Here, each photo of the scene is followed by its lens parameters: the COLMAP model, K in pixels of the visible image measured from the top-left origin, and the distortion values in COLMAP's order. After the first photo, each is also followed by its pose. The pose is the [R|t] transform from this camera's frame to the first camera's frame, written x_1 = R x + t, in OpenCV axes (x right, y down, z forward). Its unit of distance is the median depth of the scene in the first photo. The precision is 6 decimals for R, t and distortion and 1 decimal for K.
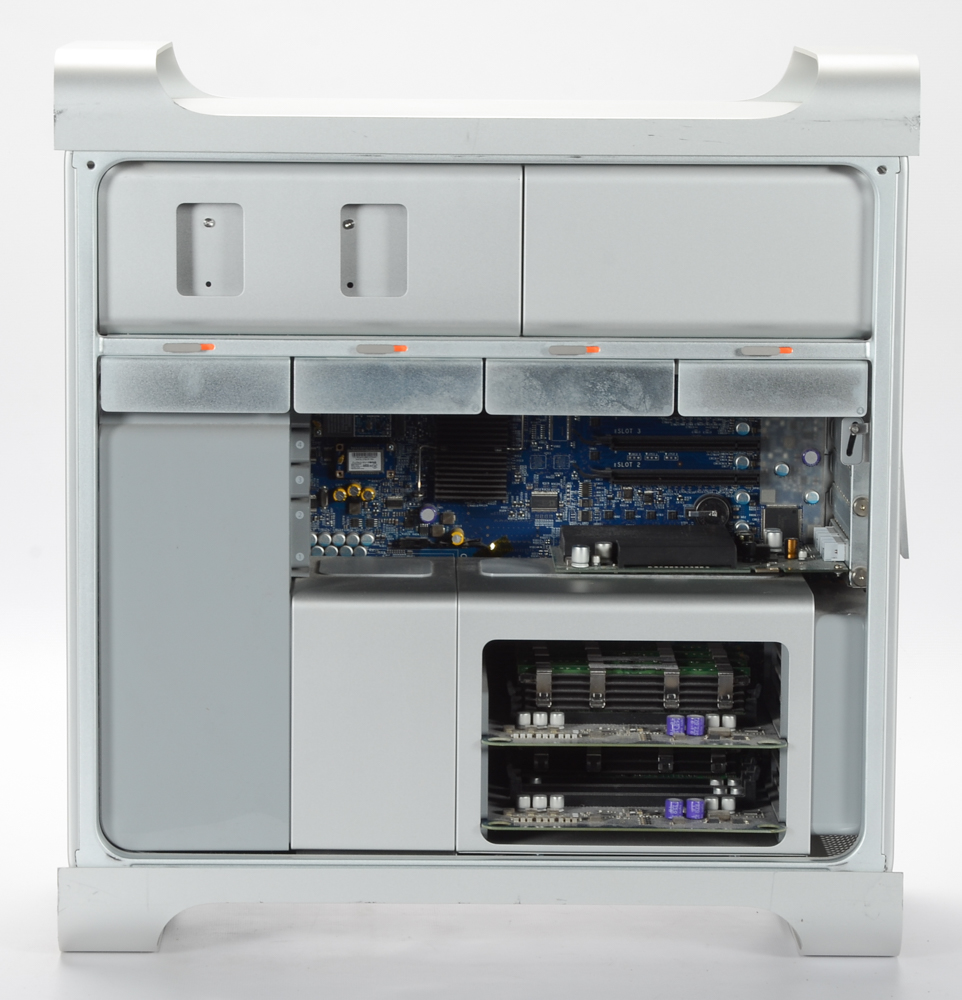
lens RADIAL K [[3292.7, 0, 481.0], [0, 3292.7, 500.0], [0, 0, 1]] dist [-0.069872, -0.848061]
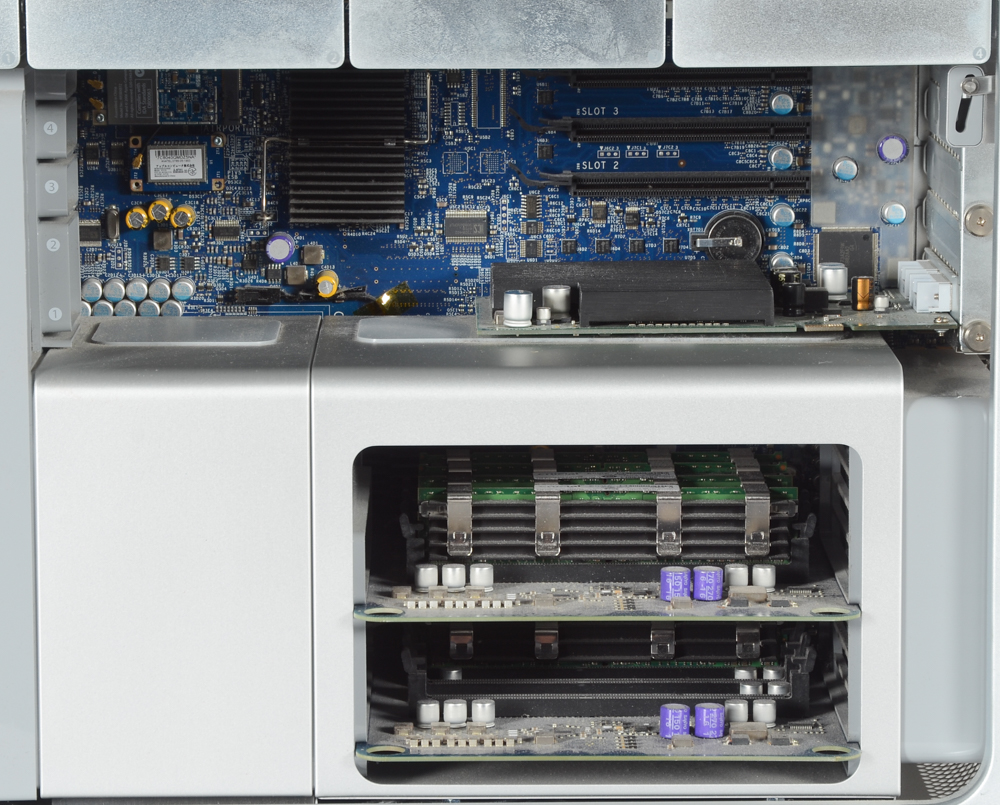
lens RADIAL K [[4090.1, 0, 500.0], [0, 4090.1, 402.5], [0, 0, 1]] dist [0.143015, -1.601984]
pose [[0.999889, -0.011859, 0.009056, 0.019052], [0.011594, 0.999517, 0.028831, 0.012108], [-0.009393, -0.028723, 0.999543, 0.231535]]
